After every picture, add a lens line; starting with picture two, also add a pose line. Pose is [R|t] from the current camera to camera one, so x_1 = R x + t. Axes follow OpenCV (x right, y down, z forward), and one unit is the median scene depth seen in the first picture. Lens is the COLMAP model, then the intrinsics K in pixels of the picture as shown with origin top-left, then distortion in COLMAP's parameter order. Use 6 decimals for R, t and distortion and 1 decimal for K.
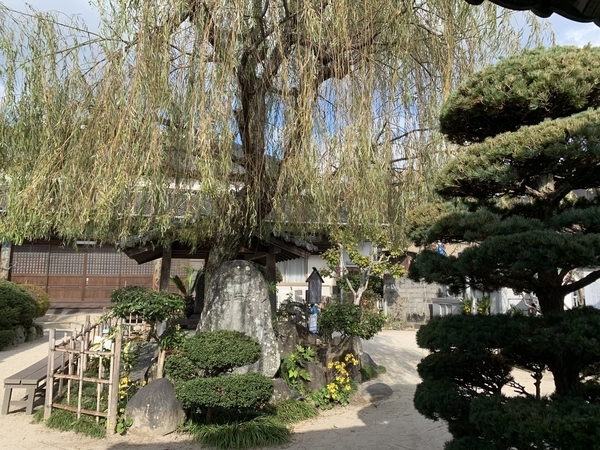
lens RADIAL K [[457.0, 0, 297.6], [0, 457.0, 225.1], [0, 0, 1]] dist [0.016736, 0.001859]
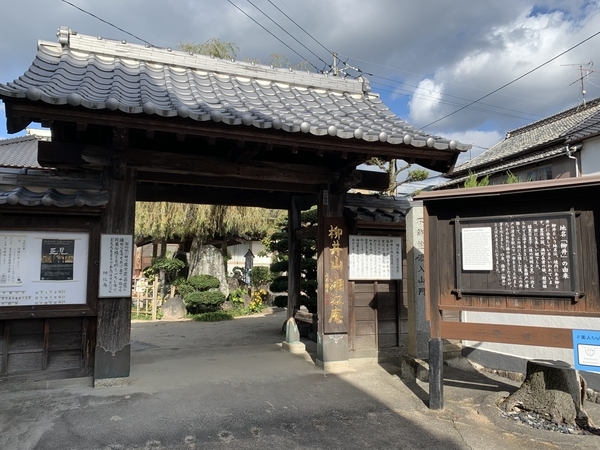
lens RADIAL K [[457.0, 0, 302.3], [0, 457.0, 221.5], [0, 0, 1]] dist [0.016736, 0.001859]
pose [[0.993471, 0.011310, 0.113525, 0.054409], [-0.014109, 0.999615, 0.023882, -0.084193], [-0.113211, -0.025328, 0.993248, -1.107567]]
